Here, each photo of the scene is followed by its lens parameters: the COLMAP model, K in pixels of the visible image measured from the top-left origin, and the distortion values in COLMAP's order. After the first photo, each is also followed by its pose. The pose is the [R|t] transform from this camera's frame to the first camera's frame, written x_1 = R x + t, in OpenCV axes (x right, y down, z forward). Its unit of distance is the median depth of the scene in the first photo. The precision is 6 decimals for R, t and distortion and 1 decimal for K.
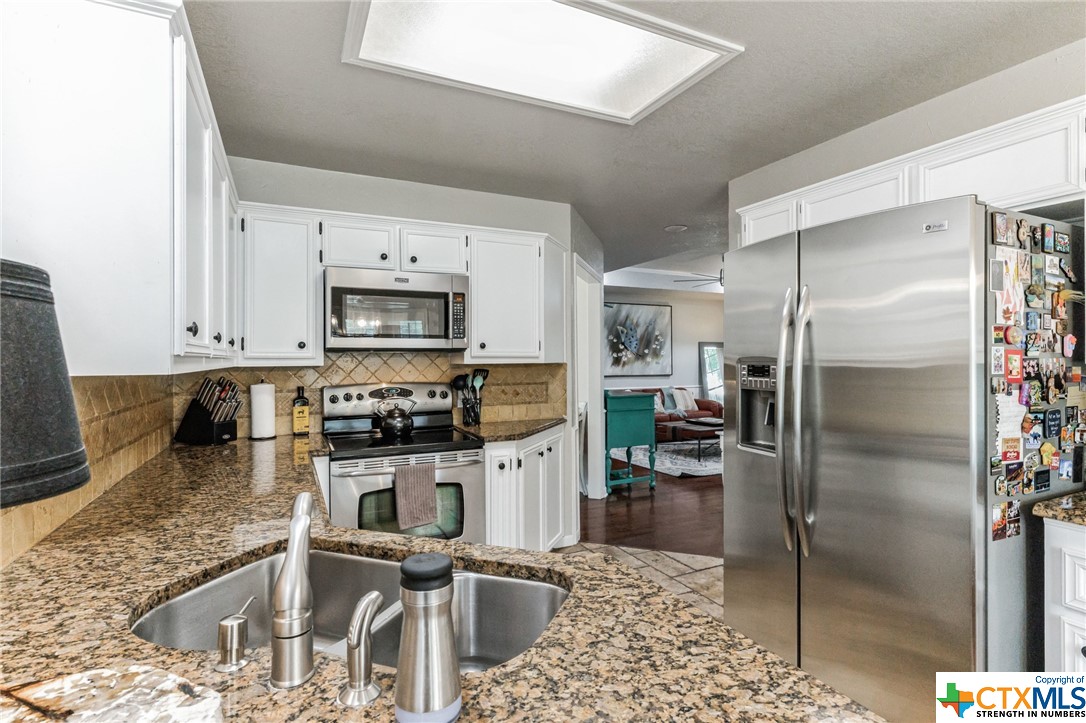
lens RADIAL K [[536.9, 0, 543.0], [0, 536.9, 361.5], [0, 0, 1]] dist [-0.000096, -0.000098]
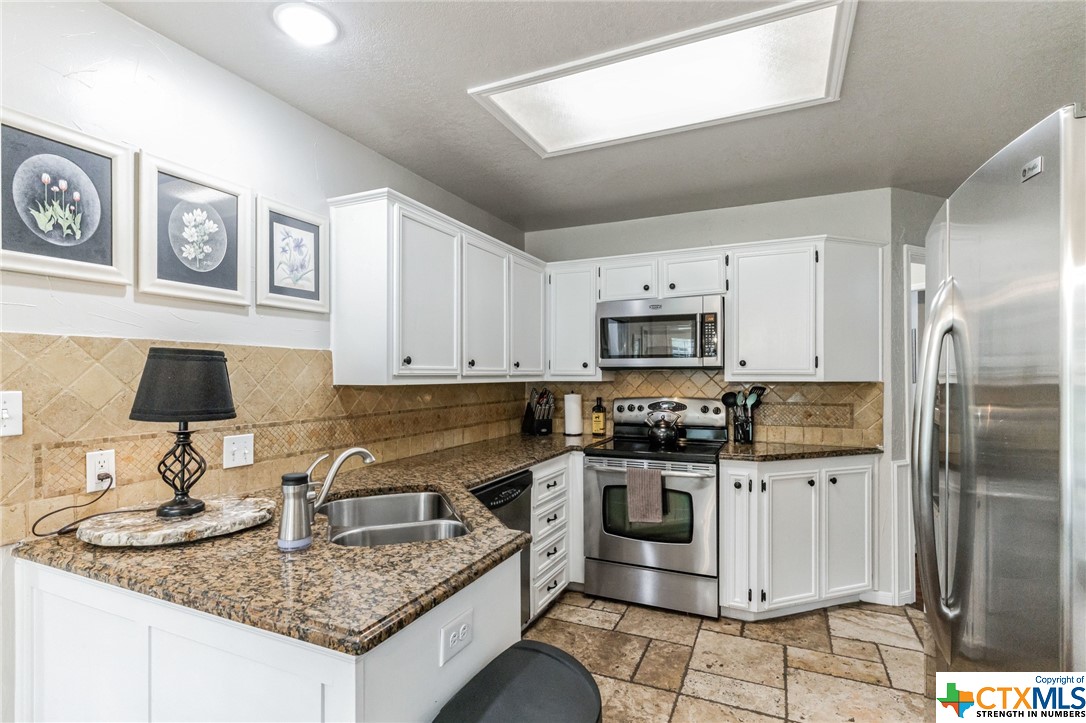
lens RADIAL K [[530.9, 0, 531.0], [0, 530.9, 376.9], [0, 0, 1]] dist [0.001039, 0.000341]
pose [[0.622033, 0.006847, -0.782961, 0.438748], [-0.005595, 0.999975, 0.004300, -0.006671], [0.782971, 0.001706, 0.622056, 0.091147]]
